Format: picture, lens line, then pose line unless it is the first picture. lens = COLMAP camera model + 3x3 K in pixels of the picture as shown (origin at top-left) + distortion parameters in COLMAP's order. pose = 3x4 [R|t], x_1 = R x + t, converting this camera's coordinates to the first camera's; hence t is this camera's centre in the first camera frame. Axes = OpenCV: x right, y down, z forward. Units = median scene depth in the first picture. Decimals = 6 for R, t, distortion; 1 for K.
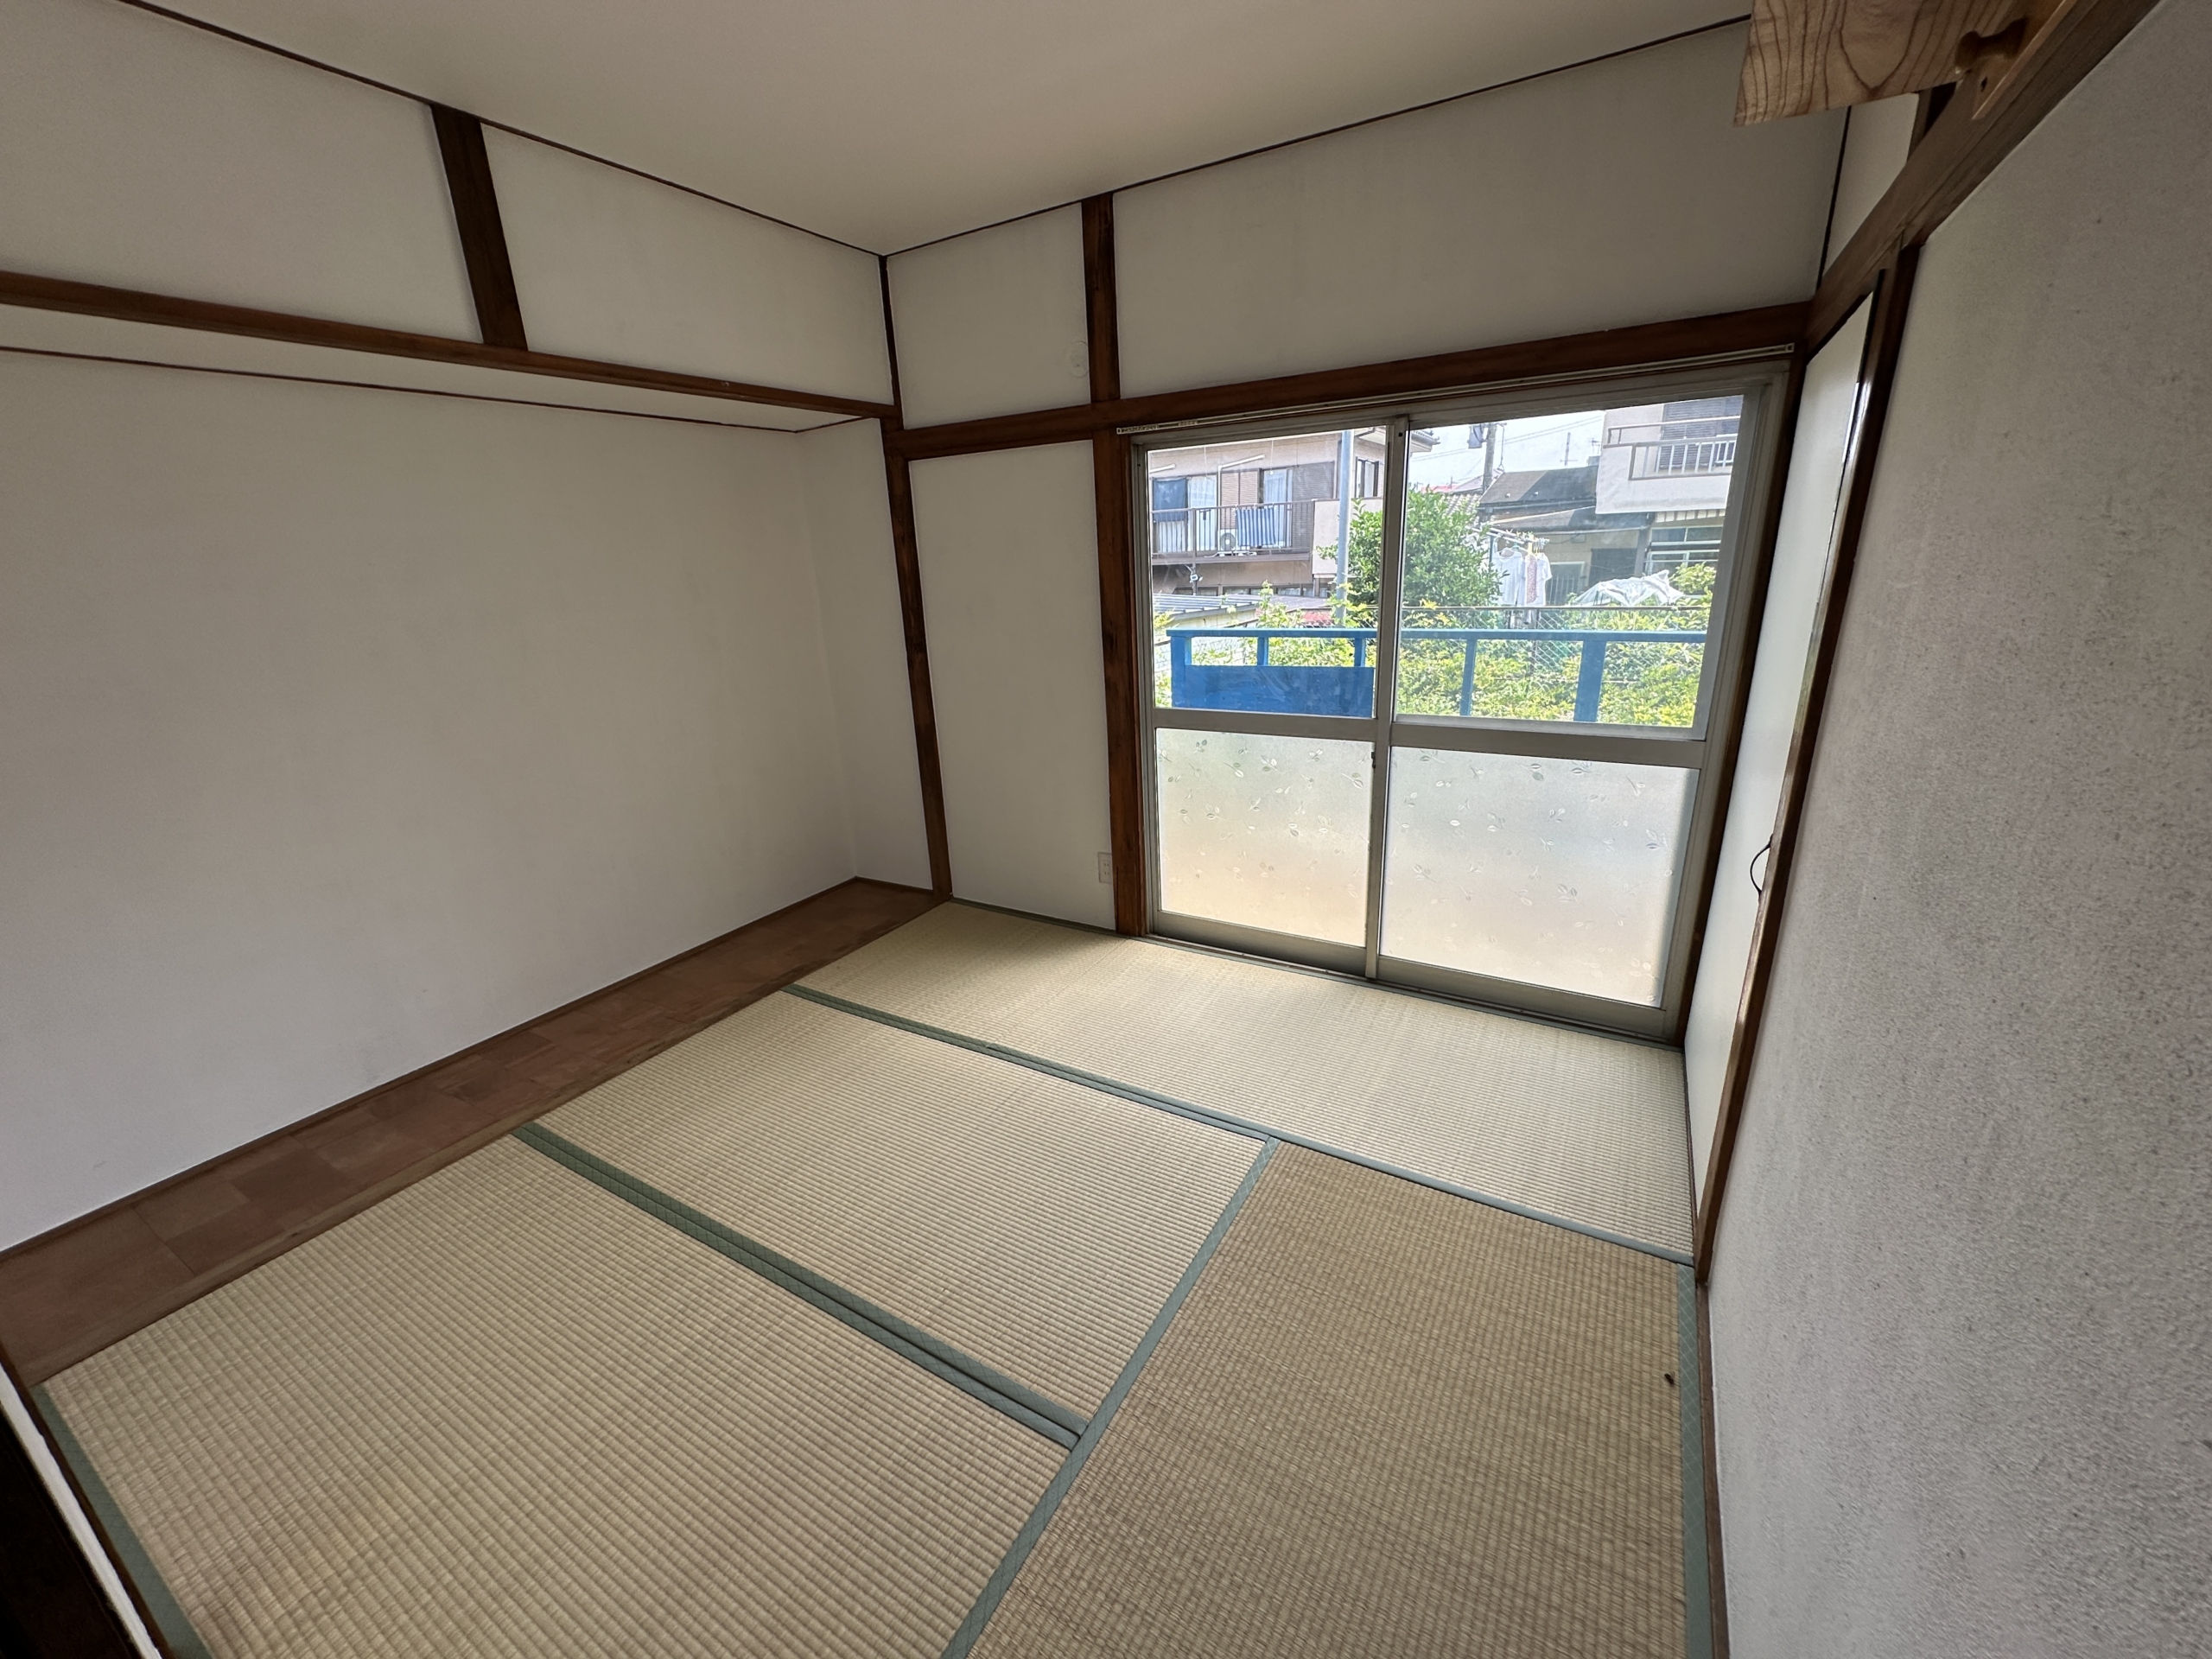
lens RADIAL K [[879.5, 0, 1106.9], [0, 879.5, 836.0], [0, 0, 1]] dist [-0.001335, -0.000141]
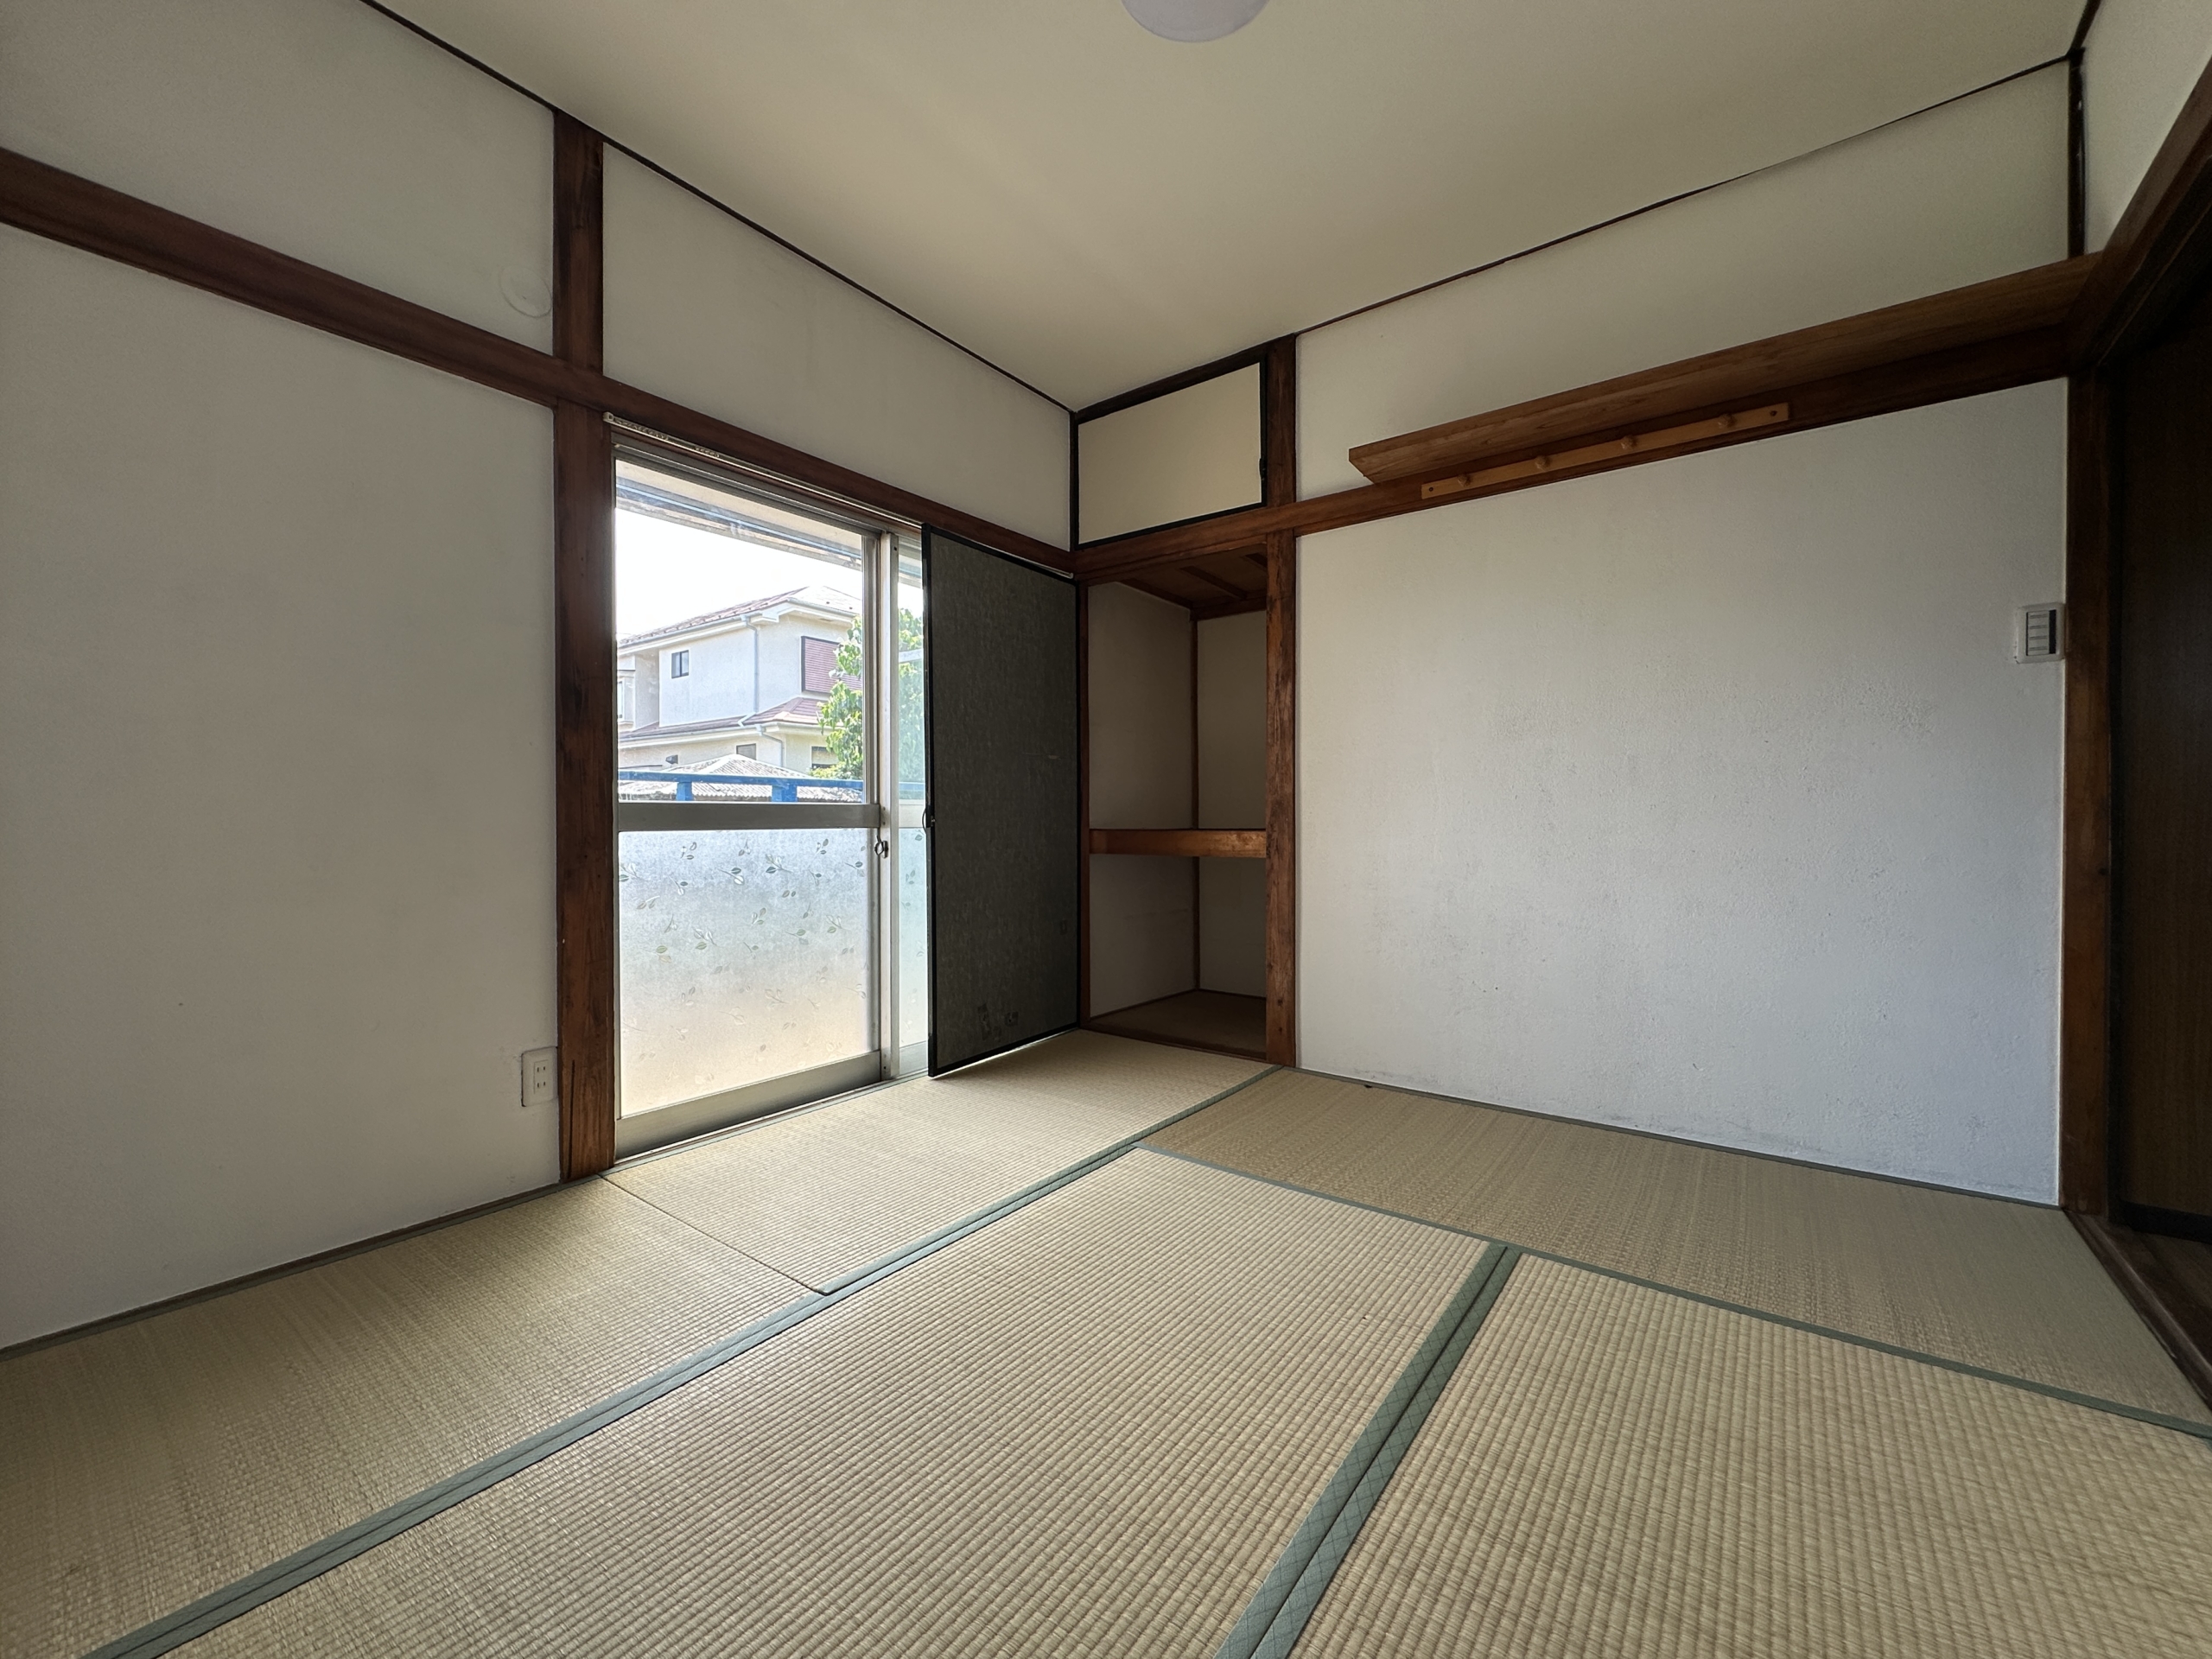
lens RADIAL K [[890.6, 0, 1104.6], [0, 890.6, 828.0], [0, 0, 1]] dist [-0.002871, -0.000270]
pose [[0.109639, 0.033082, 0.993421, -0.675703], [0.314582, 0.946915, -0.066252, 0.047131], [-0.942877, 0.319776, 0.093412, 0.658741]]
